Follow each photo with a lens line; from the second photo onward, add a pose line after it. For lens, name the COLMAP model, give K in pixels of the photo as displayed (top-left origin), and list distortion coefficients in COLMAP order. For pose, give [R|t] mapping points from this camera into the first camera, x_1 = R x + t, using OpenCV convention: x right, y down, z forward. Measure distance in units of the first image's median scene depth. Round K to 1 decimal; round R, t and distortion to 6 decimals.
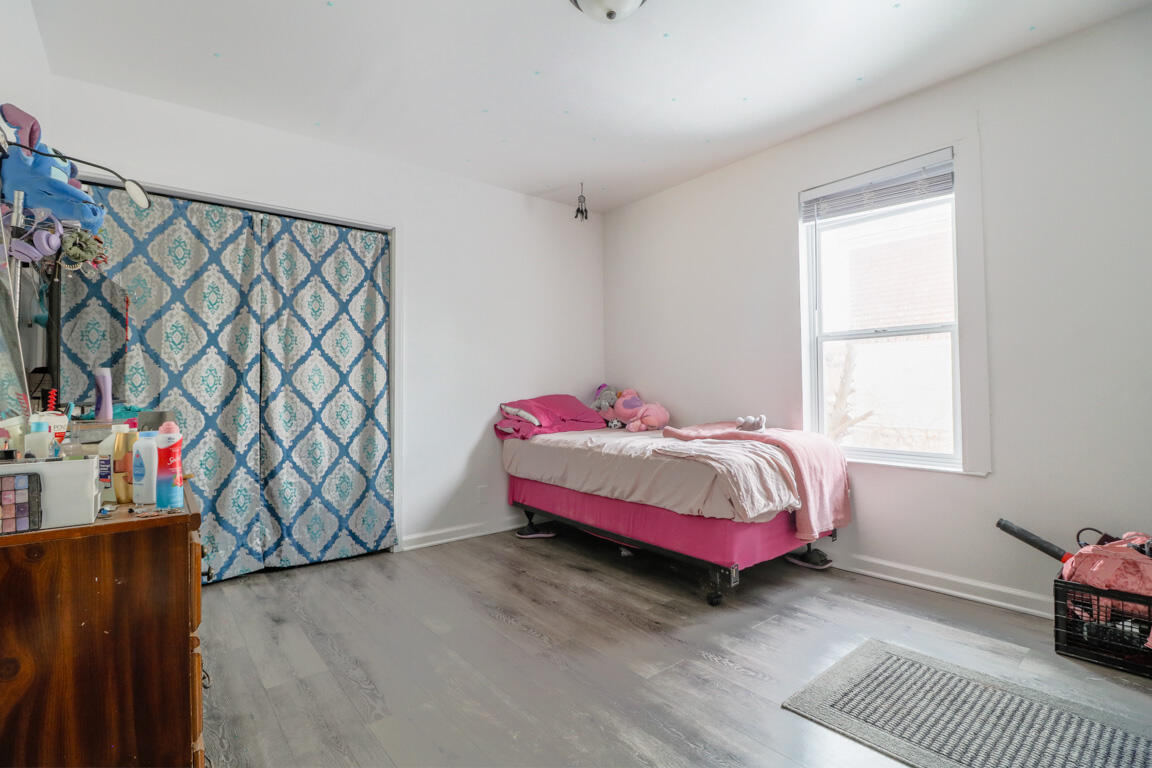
lens RADIAL K [[539.0, 0, 578.5], [0, 539.0, 384.8], [0, 0, 1]] dist [-0.006306, -0.000680]
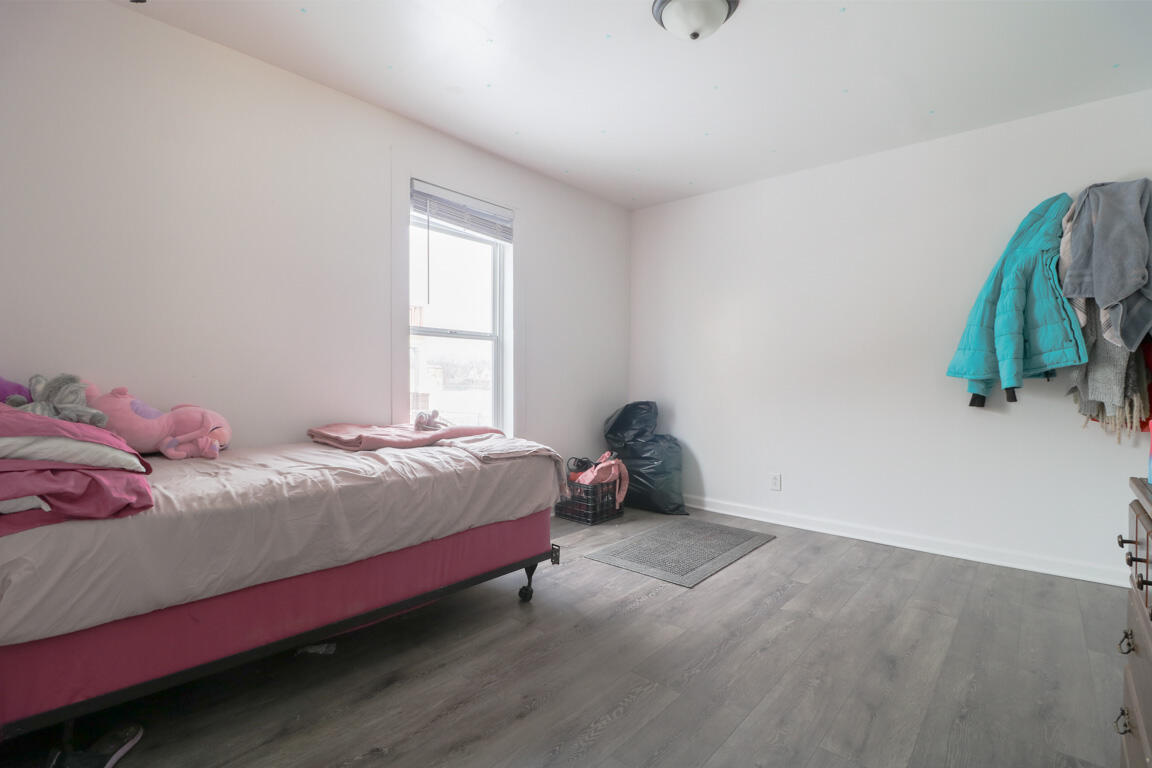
lens RADIAL K [[539.0, 0, 579.1], [0, 539.0, 386.0], [0, 0, 1]] dist [-0.006306, -0.000680]
pose [[-0.180876, -0.002418, 0.983503, -0.709506], [-0.012181, 0.999926, 0.000218, 0.014117], [-0.983431, -0.011941, -0.180892, 1.049034]]
